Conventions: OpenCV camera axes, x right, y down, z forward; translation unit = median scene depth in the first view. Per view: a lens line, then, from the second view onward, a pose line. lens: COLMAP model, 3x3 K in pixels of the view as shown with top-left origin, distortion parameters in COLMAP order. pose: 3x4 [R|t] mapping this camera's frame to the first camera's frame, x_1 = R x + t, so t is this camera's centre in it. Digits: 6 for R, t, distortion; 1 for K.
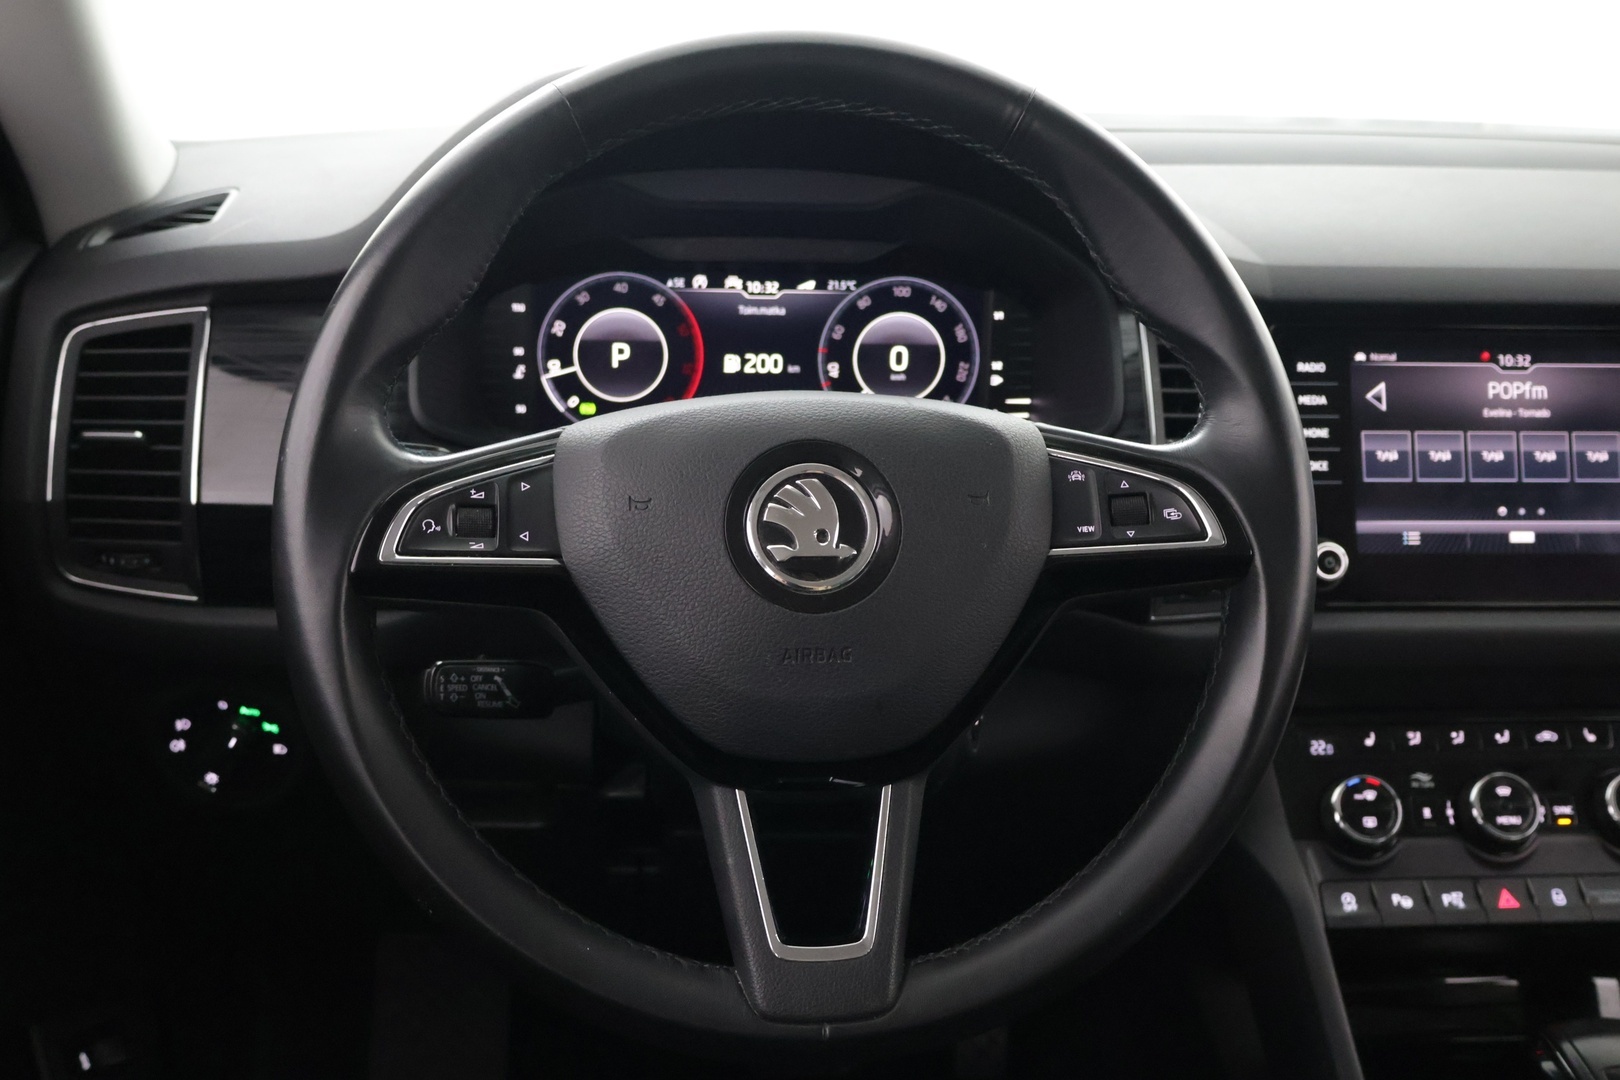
lens RADIAL K [[1695.1, 0, 810.0], [0, 1695.1, 540.0], [0, 0, 1]] dist [0.002286, 0.005951]
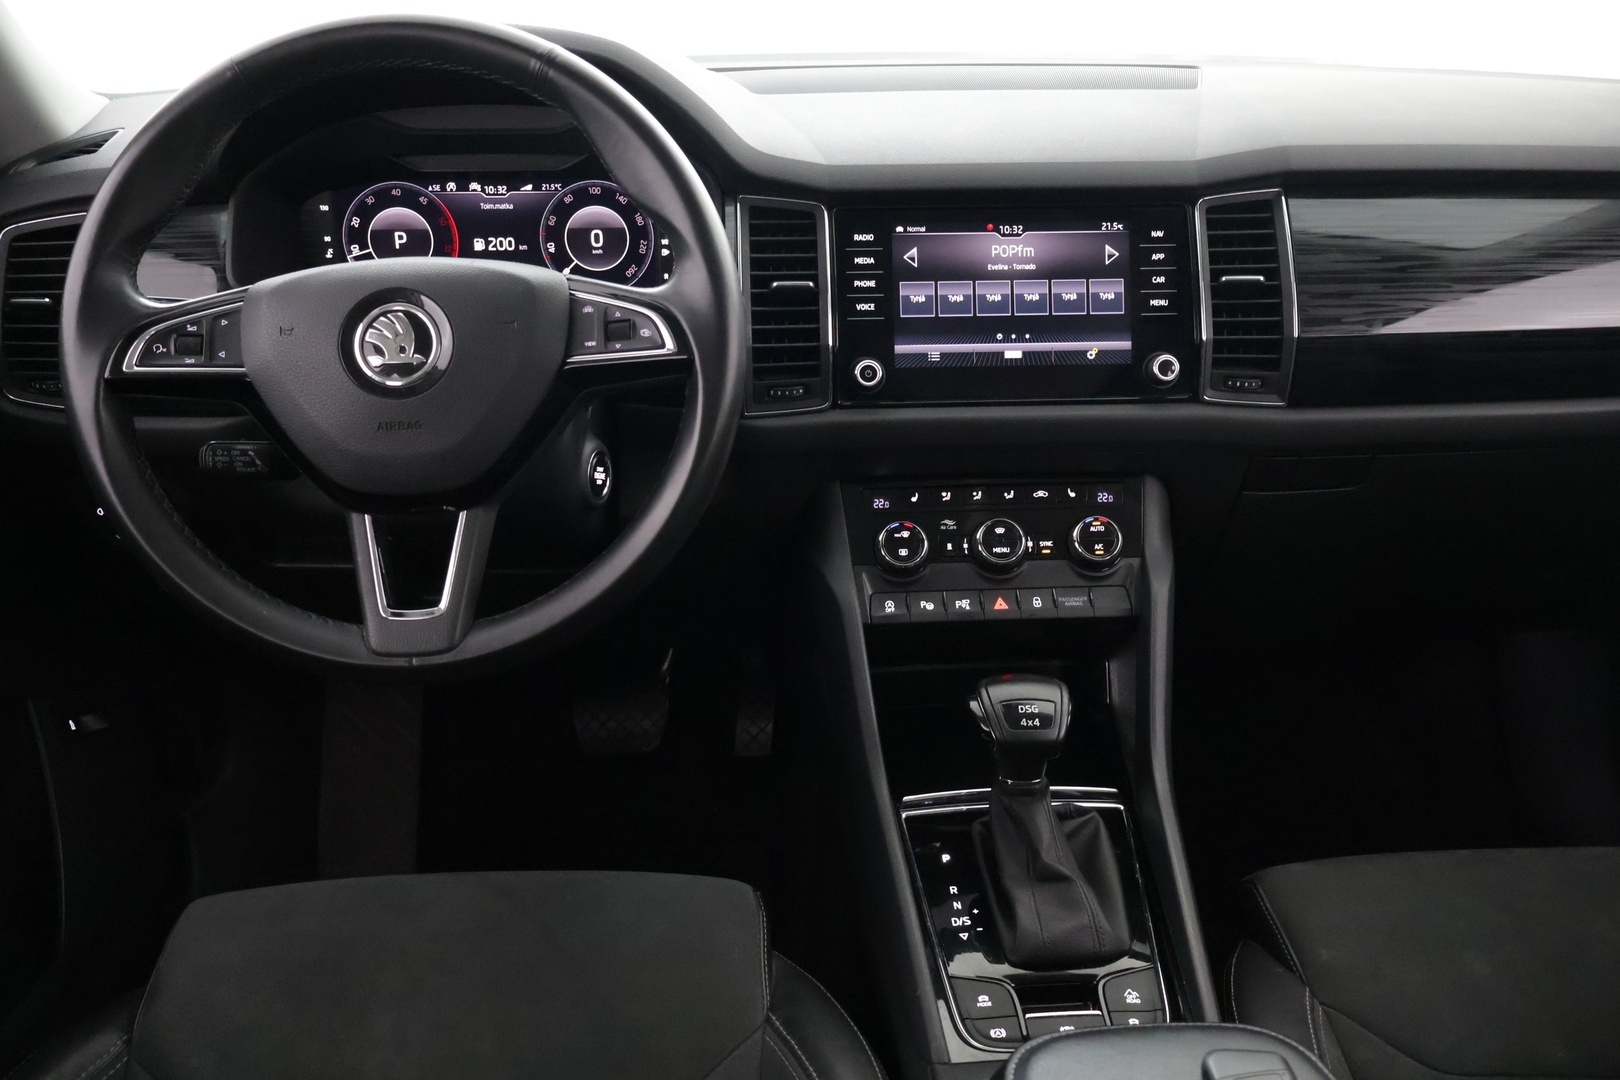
lens RADIAL K [[1359.8, 0, 808.5], [0, 1359.8, 532.5], [0, 0, 1]] dist [0.005514, 0.004015]
pose [[0.998987, -0.013528, -0.042920, 0.297141], [0.017569, 0.995300, 0.095228, 0.035999], [0.041430, -0.095885, 0.994530, -0.167561]]
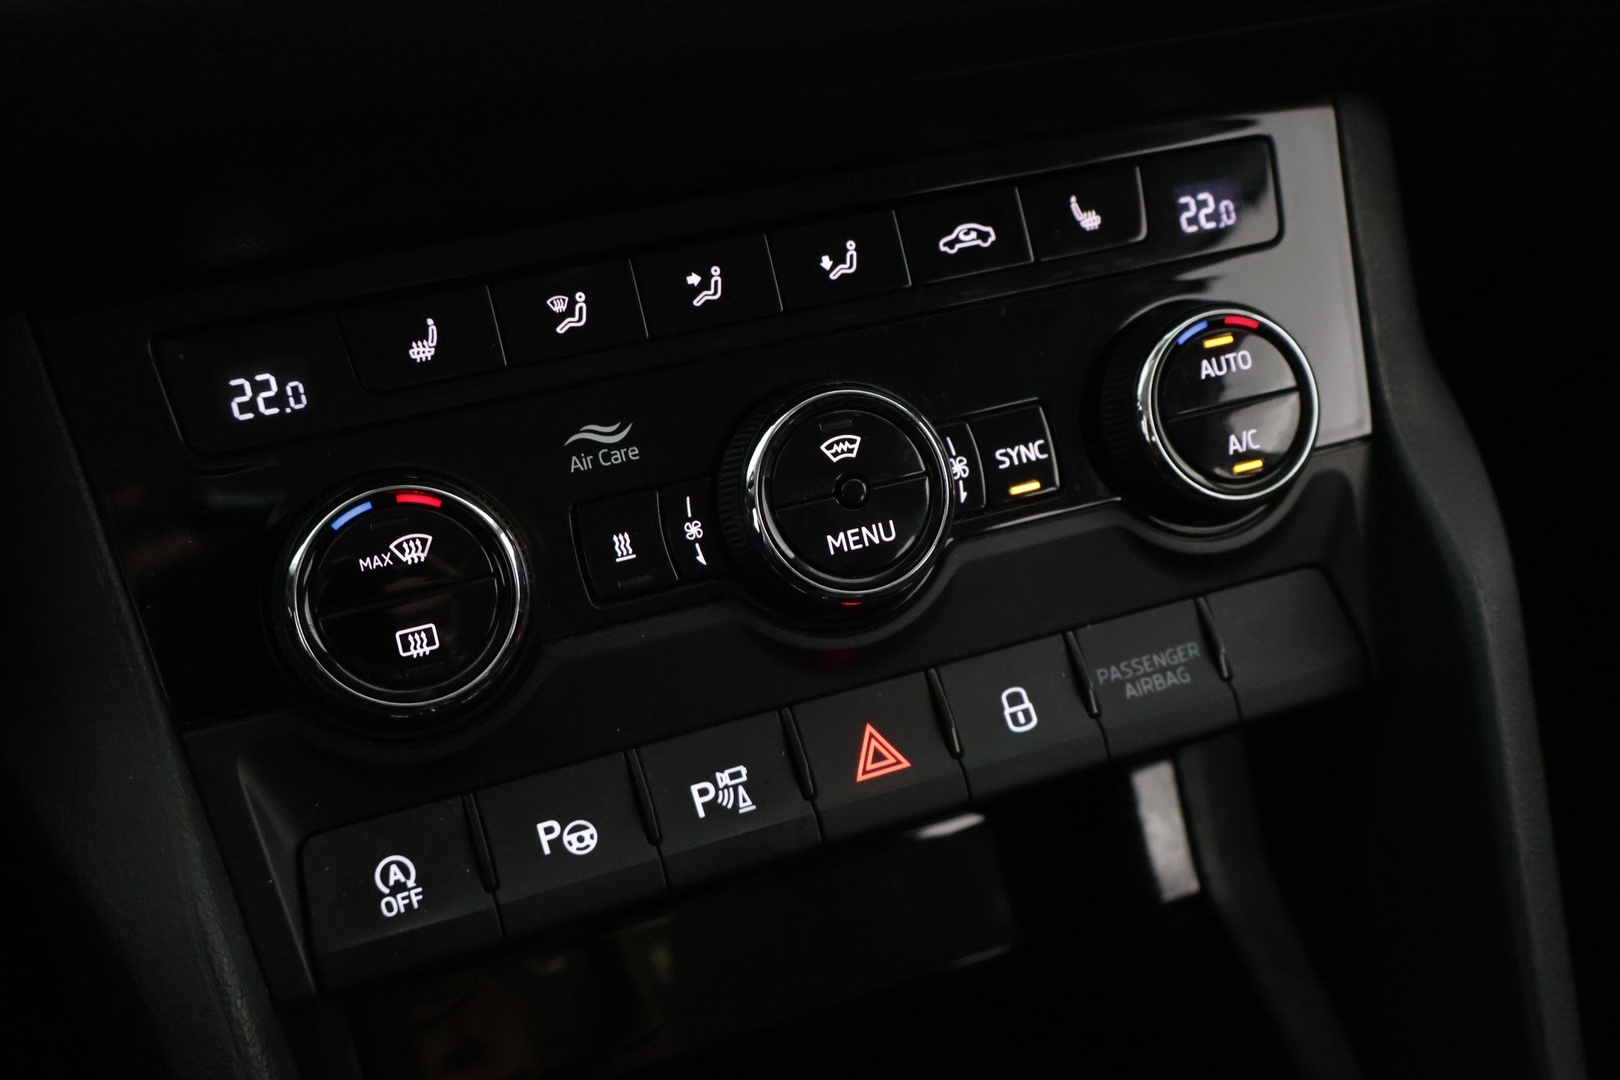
lens RADIAL K [[1695.1, 0, 810.0], [0, 1695.1, 540.0], [0, 0, 1]] dist [0.002286, 0.005951]
pose [[0.958588, -0.189537, 0.212565, 0.334348], [0.099352, 0.922045, 0.374116, 0.044068], [-0.266903, -0.337504, 0.902692, 0.712116]]
